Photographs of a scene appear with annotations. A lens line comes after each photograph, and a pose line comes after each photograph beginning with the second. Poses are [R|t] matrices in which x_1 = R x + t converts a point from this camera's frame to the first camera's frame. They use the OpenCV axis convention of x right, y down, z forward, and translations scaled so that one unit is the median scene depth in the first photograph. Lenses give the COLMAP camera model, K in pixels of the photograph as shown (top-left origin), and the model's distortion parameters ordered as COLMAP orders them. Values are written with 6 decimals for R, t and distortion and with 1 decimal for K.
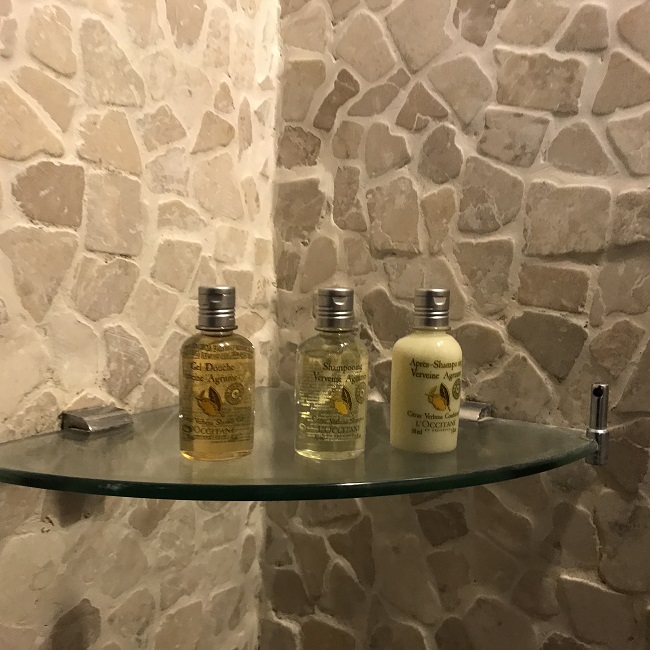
lens RADIAL K [[728.4, 0, 314.7], [0, 728.4, 324.9], [0, 0, 1]] dist [0.090568, -0.192903]
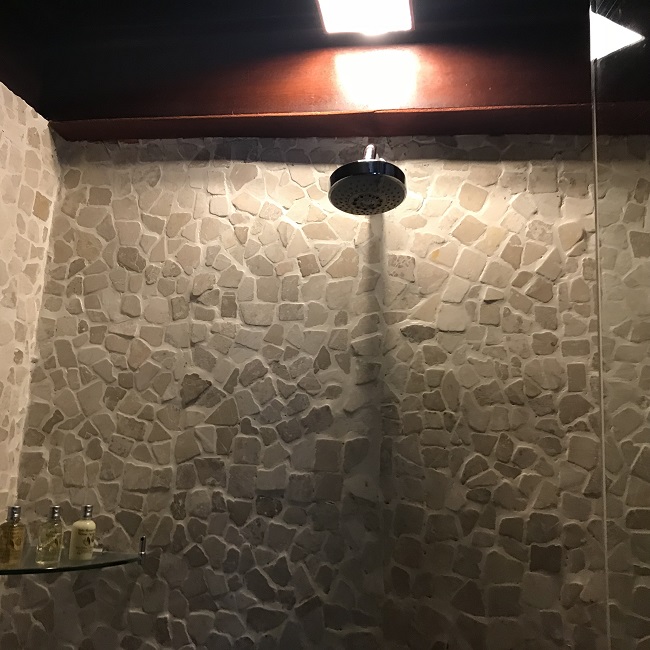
lens RADIAL K [[728.4, 0, 314.7], [0, 728.4, 324.9], [0, 0, 1]] dist [0.090568, -0.192903]
pose [[0.903359, 0.096129, 0.417973, -0.271536], [0.000778, 0.974189, -0.225734, -0.070675], [-0.428884, 0.204244, 0.879968, -1.826108]]
